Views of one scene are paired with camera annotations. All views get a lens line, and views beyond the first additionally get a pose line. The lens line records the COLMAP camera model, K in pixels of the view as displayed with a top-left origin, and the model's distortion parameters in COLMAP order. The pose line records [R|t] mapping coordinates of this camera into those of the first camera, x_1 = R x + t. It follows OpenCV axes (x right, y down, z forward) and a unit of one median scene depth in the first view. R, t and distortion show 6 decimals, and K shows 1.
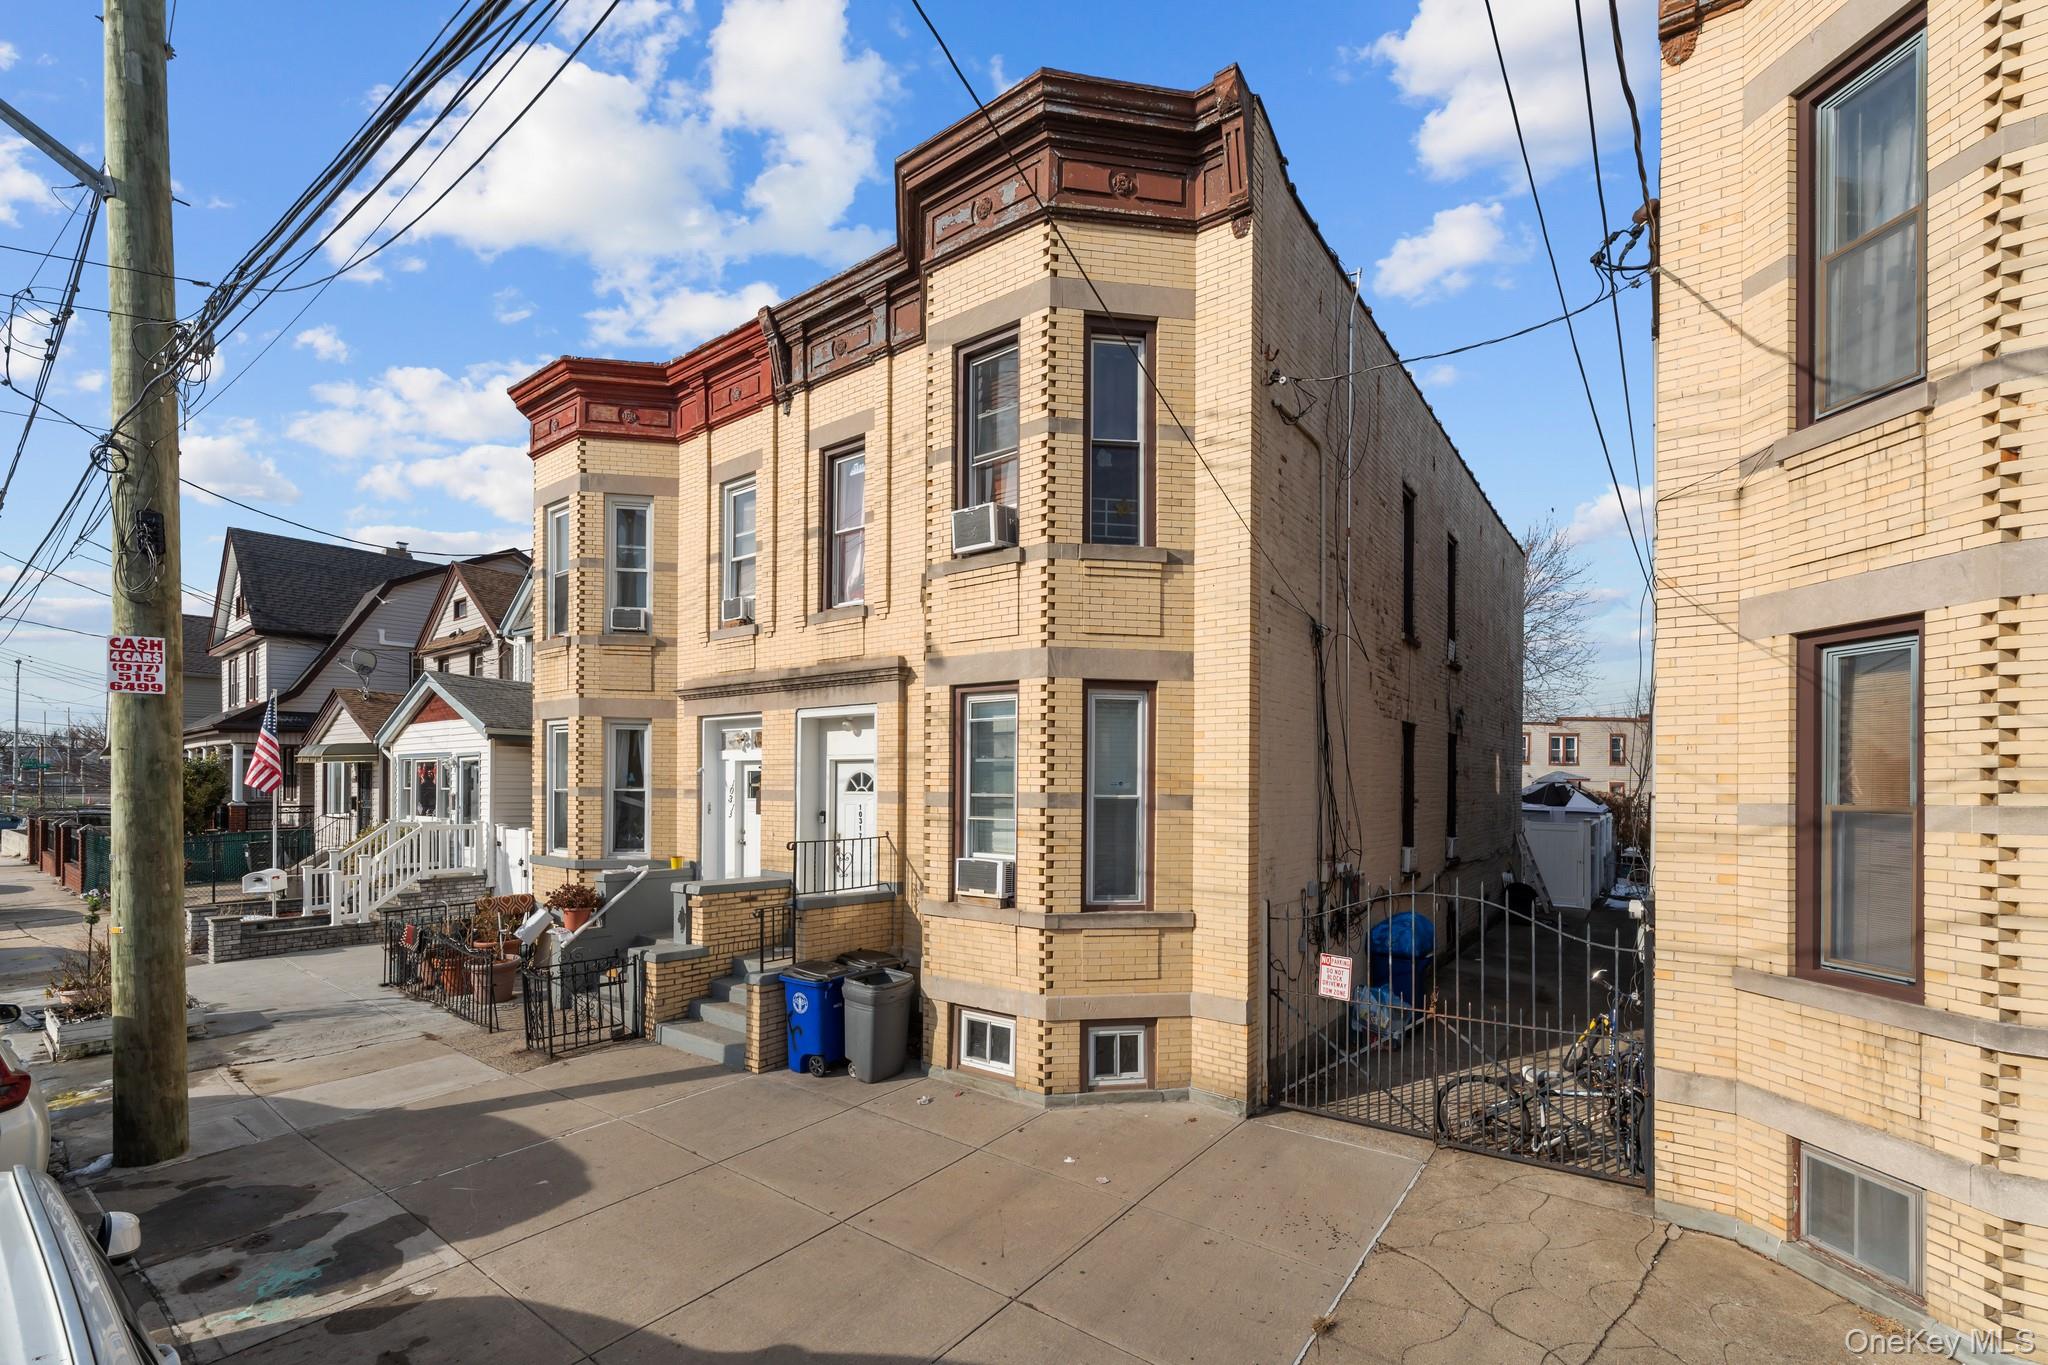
lens RADIAL K [[871.5, 0, 1024.2], [0, 871.5, 783.9], [0, 0, 1]] dist [-0.000563, -0.000058]
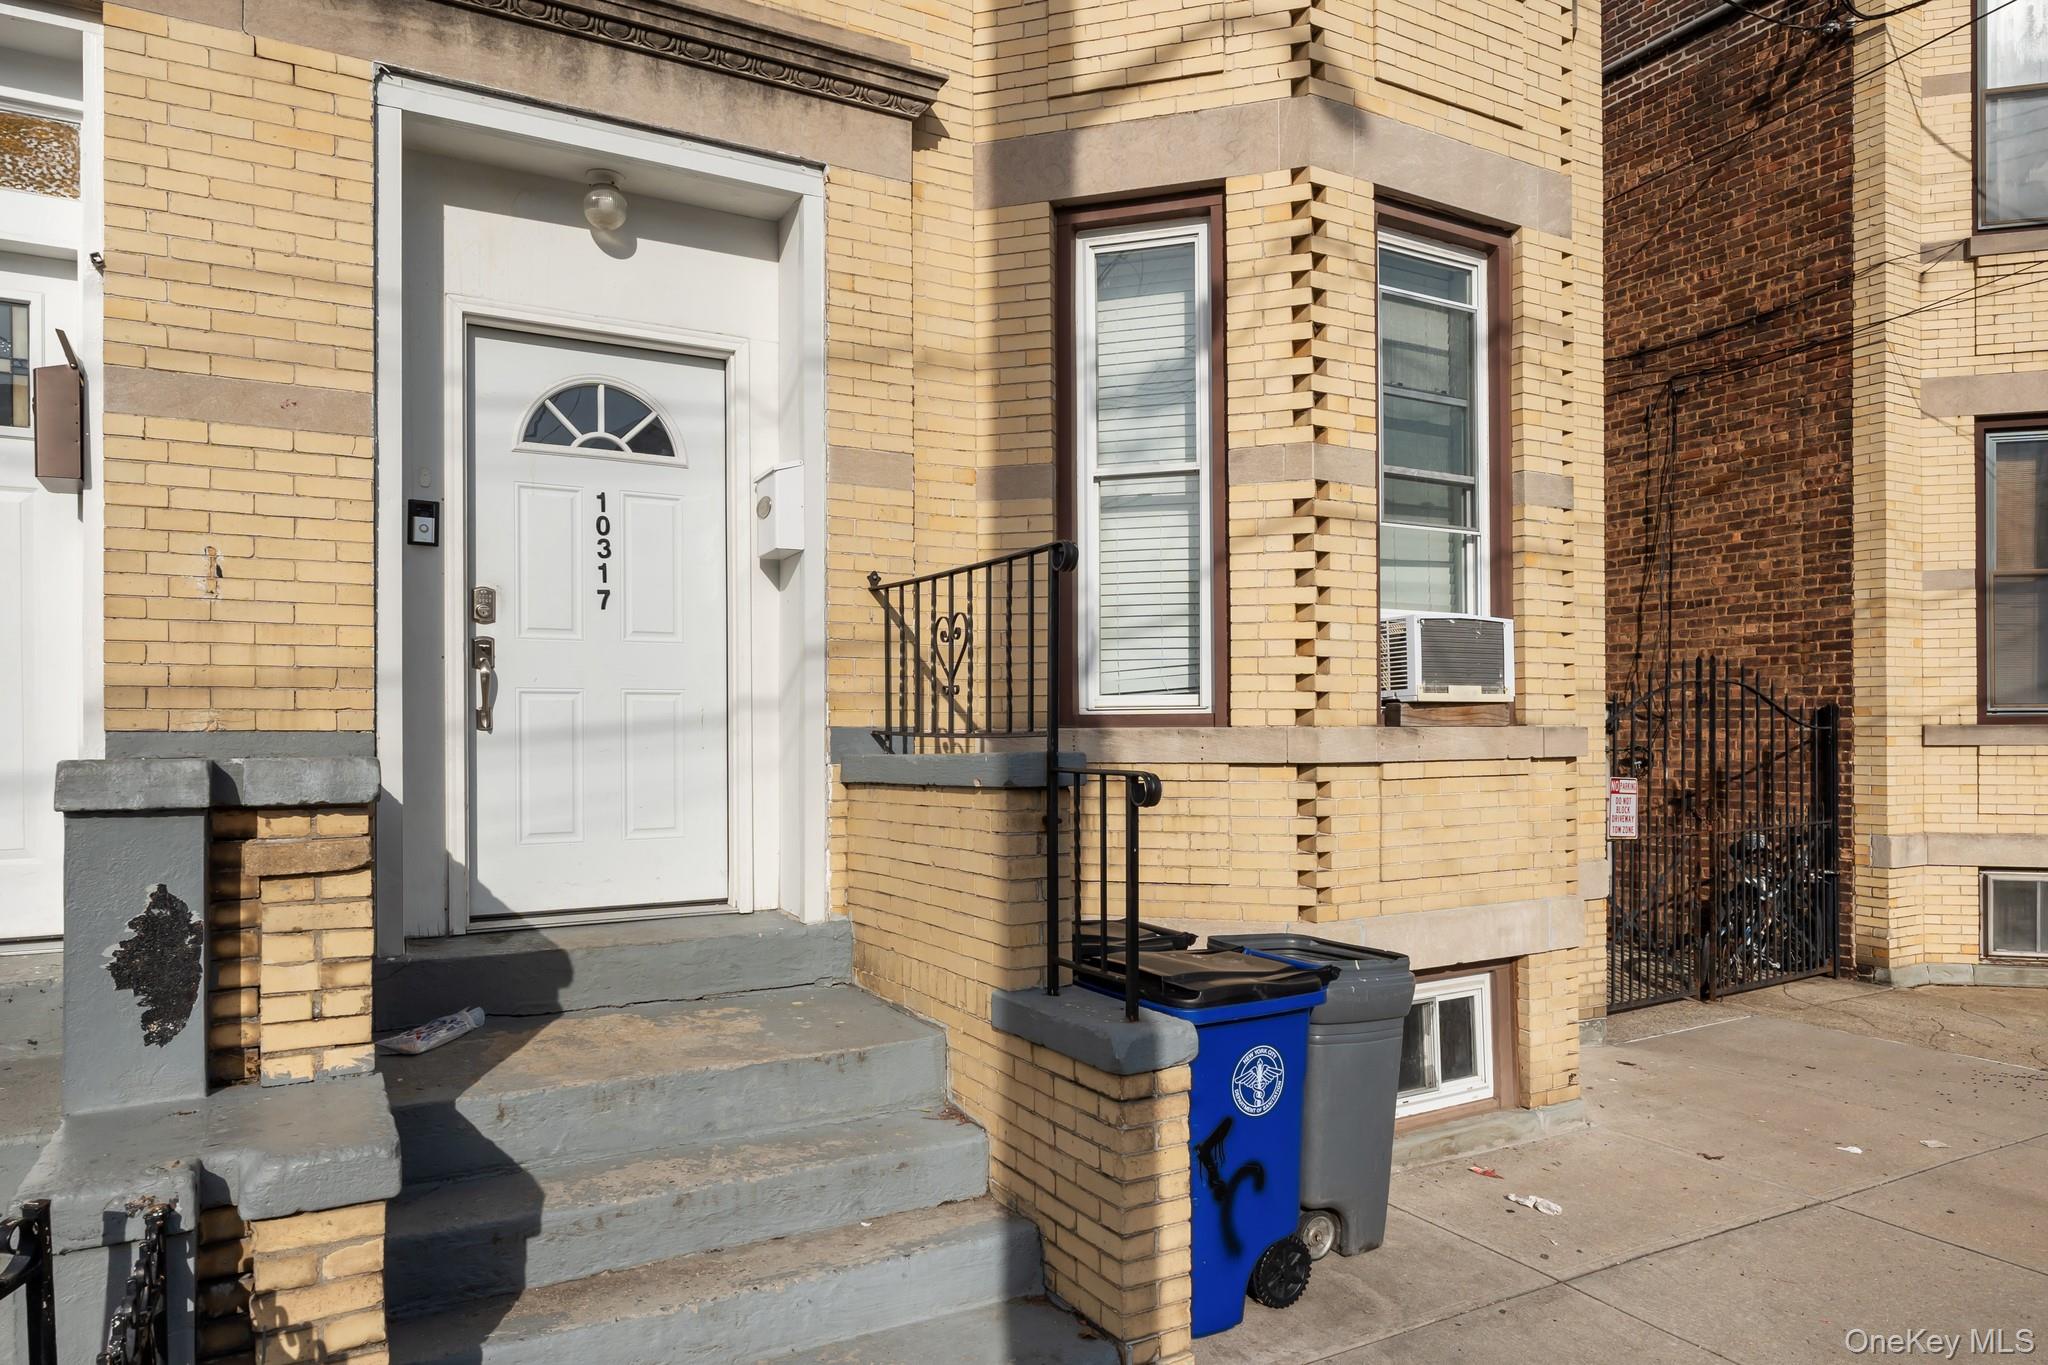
lens RADIAL K [[1290.4, 0, 1023.1], [0, 1290.4, 722.6], [0, 0, 1]] dist [0.001949, 0.000315]
pose [[0.398162, -0.003084, 0.917310, -1.055769], [0.003223, 0.999993, 0.001963, 0.200742], [-0.917309, 0.002175, 0.398169, 1.383978]]
